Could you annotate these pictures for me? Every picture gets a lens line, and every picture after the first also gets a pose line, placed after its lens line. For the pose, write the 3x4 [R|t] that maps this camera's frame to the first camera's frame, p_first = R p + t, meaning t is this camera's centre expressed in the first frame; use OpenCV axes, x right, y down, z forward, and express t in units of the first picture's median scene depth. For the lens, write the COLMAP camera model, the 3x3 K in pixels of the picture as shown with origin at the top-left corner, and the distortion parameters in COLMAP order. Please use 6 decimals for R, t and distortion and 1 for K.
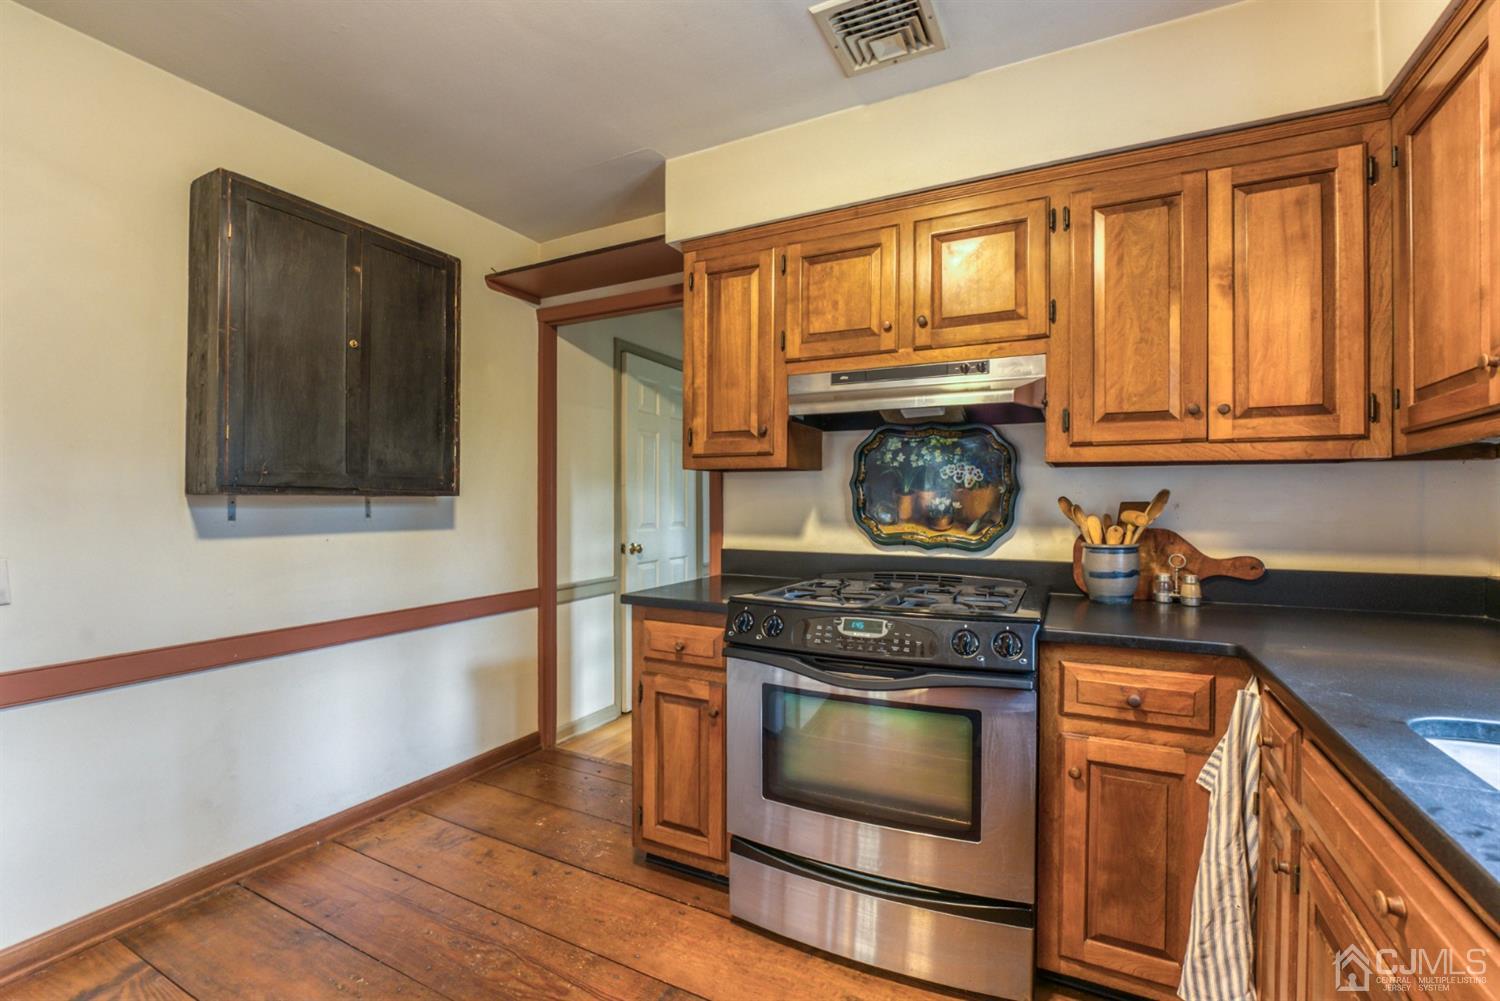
lens RADIAL K [[638.6, 0, 748.1], [0, 638.6, 496.1], [0, 0, 1]] dist [-0.015939, -0.000868]
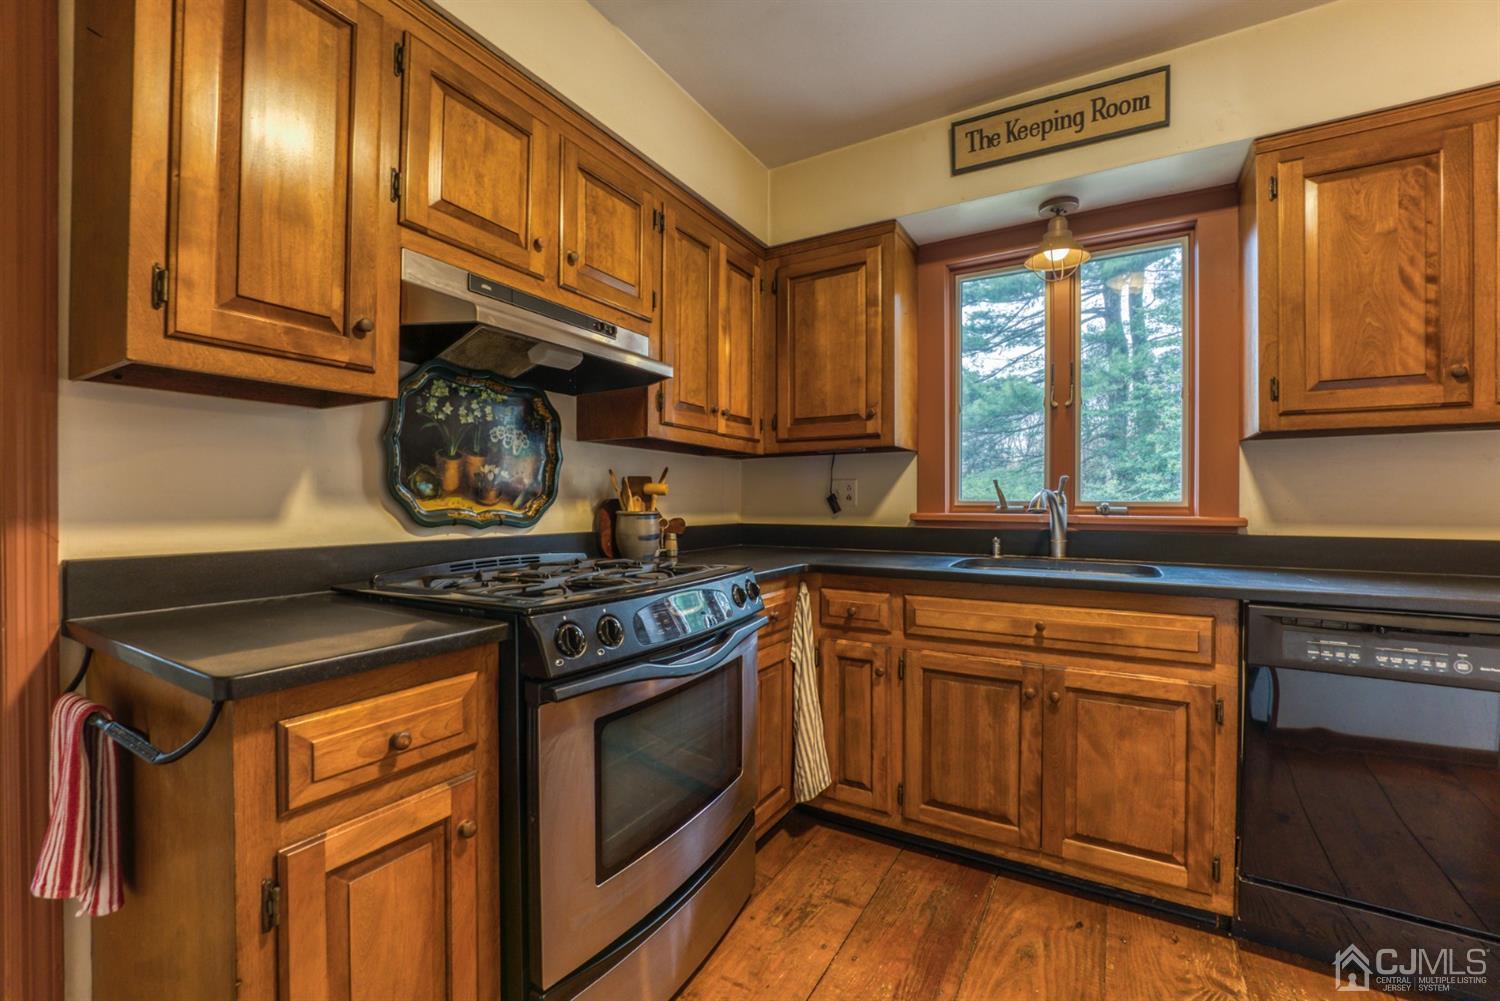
lens RADIAL K [[638.6, 0, 760.1], [0, 638.6, 497.2], [0, 0, 1]] dist [-0.015939, -0.000868]
pose [[0.047840, 0.006519, 0.998834, -0.509781], [-0.010054, 0.999931, -0.006044, 0.046344], [-0.998804, -0.009754, 0.047902, 0.625163]]
